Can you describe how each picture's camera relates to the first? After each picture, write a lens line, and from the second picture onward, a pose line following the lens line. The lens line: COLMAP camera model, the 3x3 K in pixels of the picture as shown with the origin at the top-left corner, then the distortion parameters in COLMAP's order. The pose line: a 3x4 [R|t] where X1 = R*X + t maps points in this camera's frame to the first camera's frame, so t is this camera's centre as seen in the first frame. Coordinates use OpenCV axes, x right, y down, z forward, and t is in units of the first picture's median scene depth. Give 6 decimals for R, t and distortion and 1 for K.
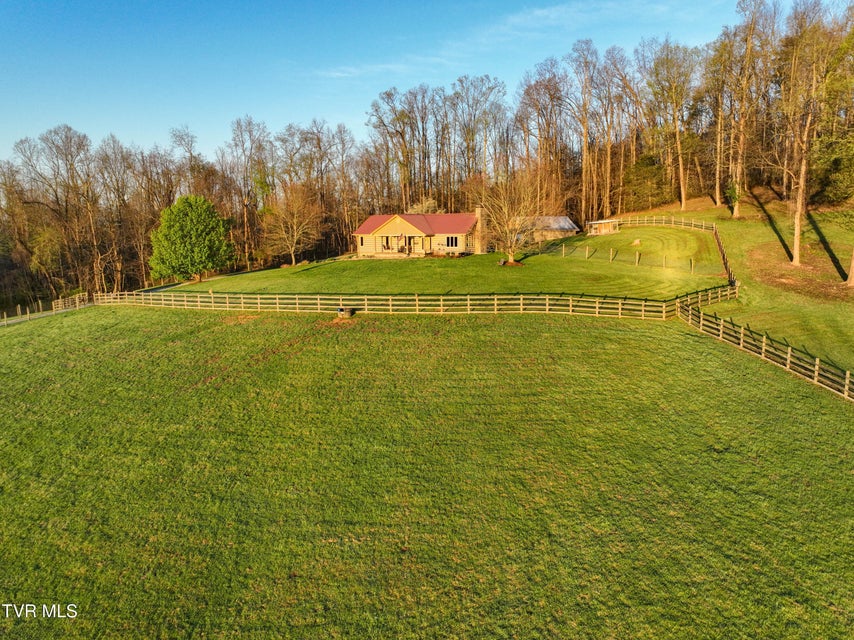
lens RADIAL K [[599.0, 0, 429.8], [0, 599.0, 322.8], [0, 0, 1]] dist [0.001041, 0.010630]
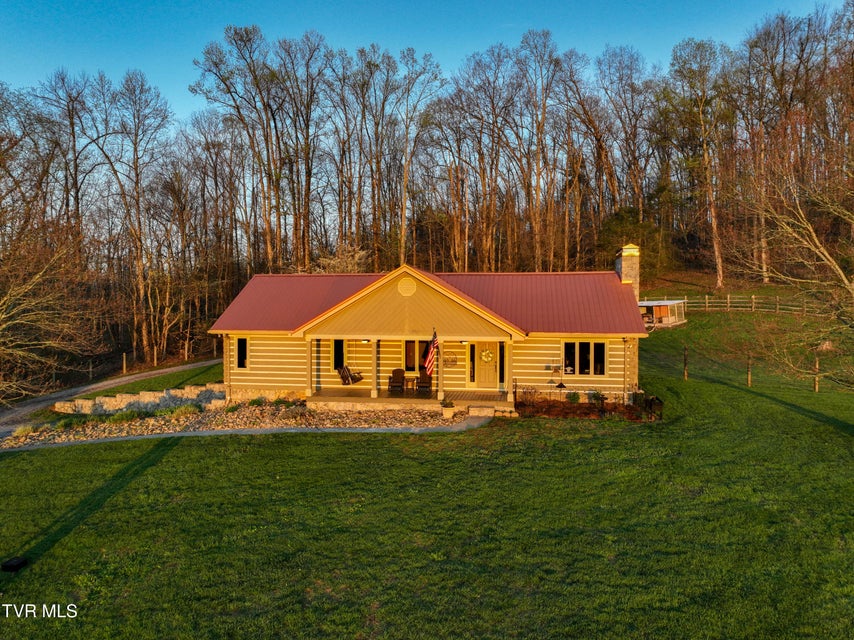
lens RADIAL K [[599.0, 0, 430.1], [0, 599.0, 320.1], [0, 0, 1]] dist [0.001041, 0.010630]
pose [[0.927598, 0.002211, 0.373572, -0.151222], [0.049368, 0.990487, -0.128446, -0.118249], [-0.370302, 0.137588, 0.918665, 0.737743]]
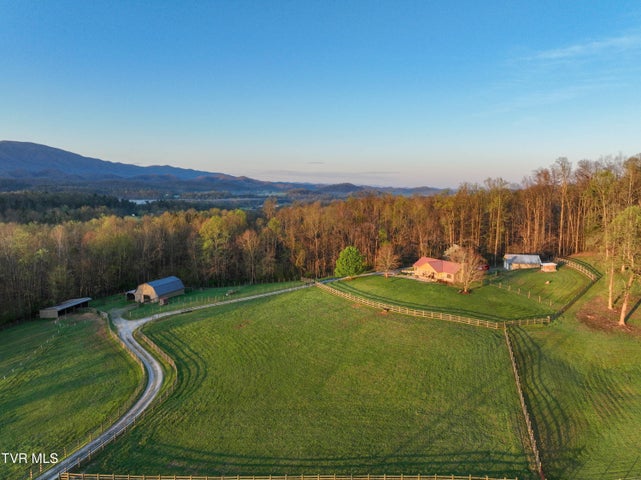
lens RADIAL K [[449.6, 0, 323.0], [0, 449.6, 236.8], [0, 0, 1]] dist [0.001041, 0.010630]
pose [[0.884471, 0.072907, -0.460863, 0.403790], [-0.095118, 0.995149, -0.025117, -0.198261], [0.456796, 0.066052, 0.887116, -0.821933]]
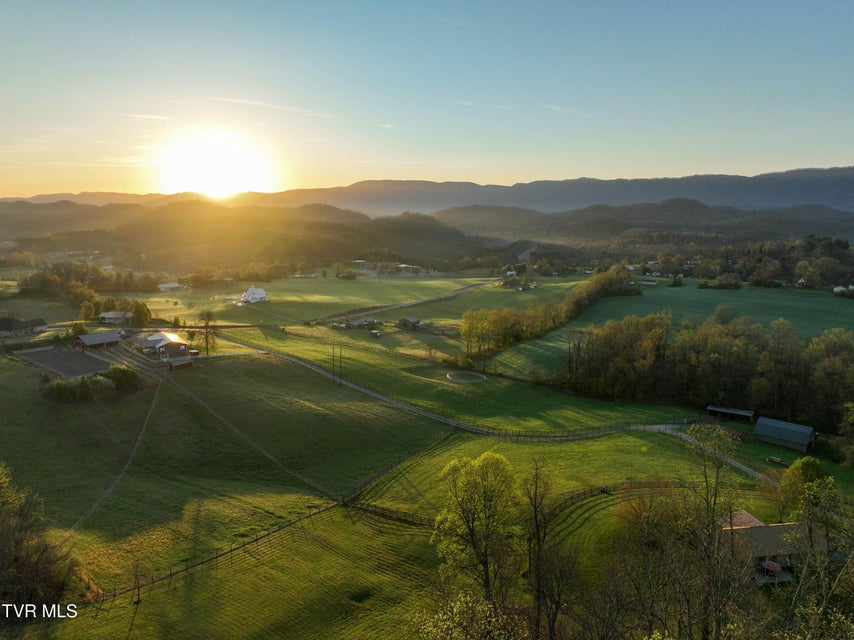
lens RADIAL K [[599.0, 0, 425.9], [0, 599.0, 319.9], [0, 0, 1]] dist [0.001041, 0.010630]
pose [[-0.767434, 0.117634, -0.630244, 1.324675], [-0.093842, 0.951826, 0.291925, -0.928871], [0.634223, 0.283177, -0.719424, 1.413361]]
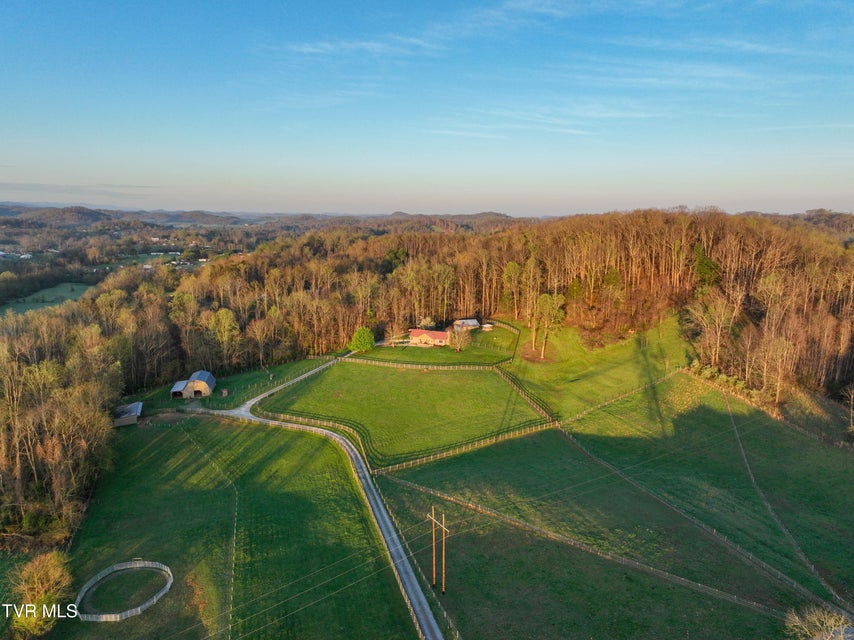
lens RADIAL K [[599.0, 0, 430.5], [0, 599.0, 324.2], [0, 0, 1]] dist [0.001041, 0.010630]
pose [[0.992662, 0.005584, 0.120792, -0.441324], [-0.008464, 0.999692, 0.023337, -0.316288], [-0.120625, -0.024188, 0.992403, -2.429729]]
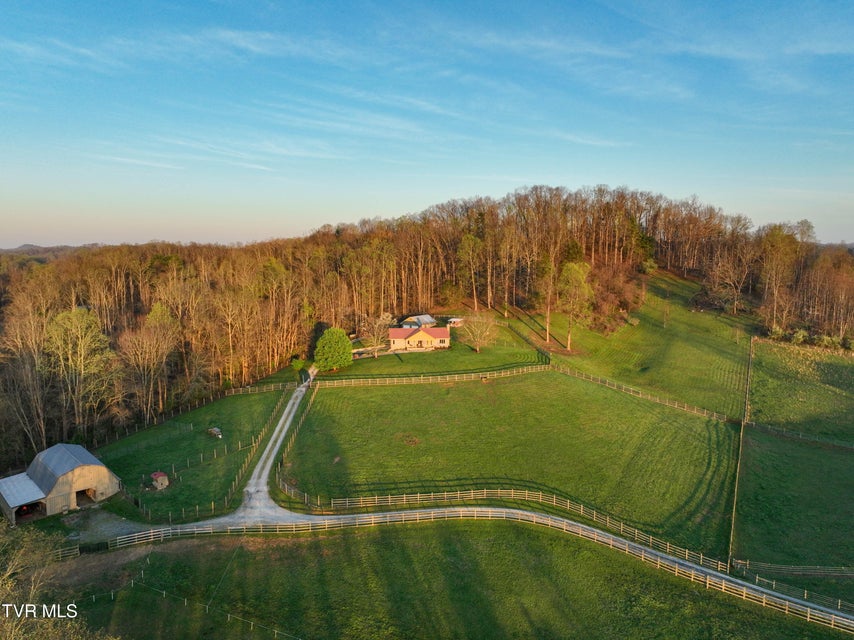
lens RADIAL K [[599.0, 0, 431.0], [0, 599.0, 322.1], [0, 0, 1]] dist [0.001041, 0.010630]
pose [[0.787300, -0.055095, 0.614104, -1.405037], [0.081585, 0.996551, -0.015187, -0.177679], [-0.611149, 0.062059, 0.789079, -0.799678]]
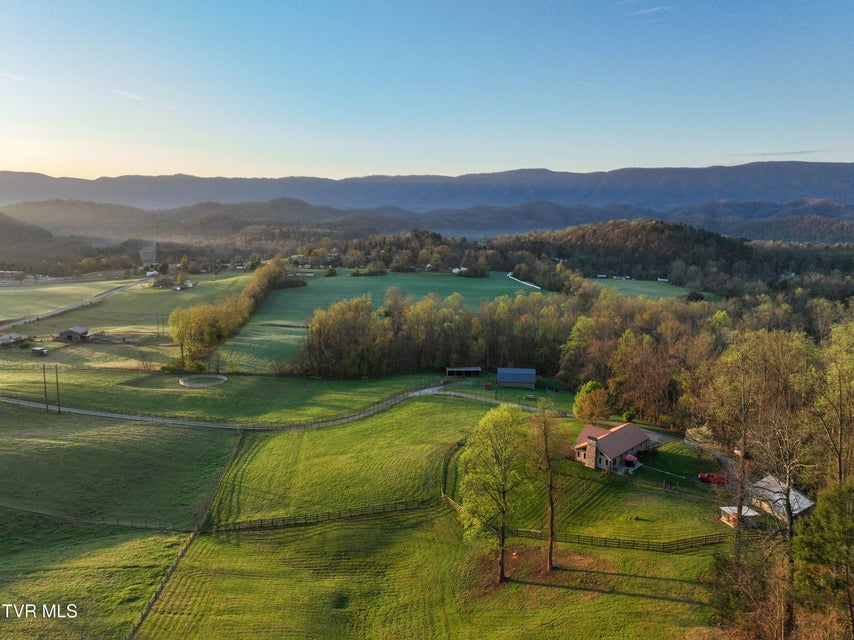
lens RADIAL K [[599.0, 0, 430.7], [0, 599.0, 318.8], [0, 0, 1]] dist [0.001041, 0.010630]
pose [[-0.233832, 0.171622, -0.957010, 1.677397], [-0.155334, 0.965061, 0.211019, -0.780737], [0.959788, 0.197999, -0.199004, 0.853405]]
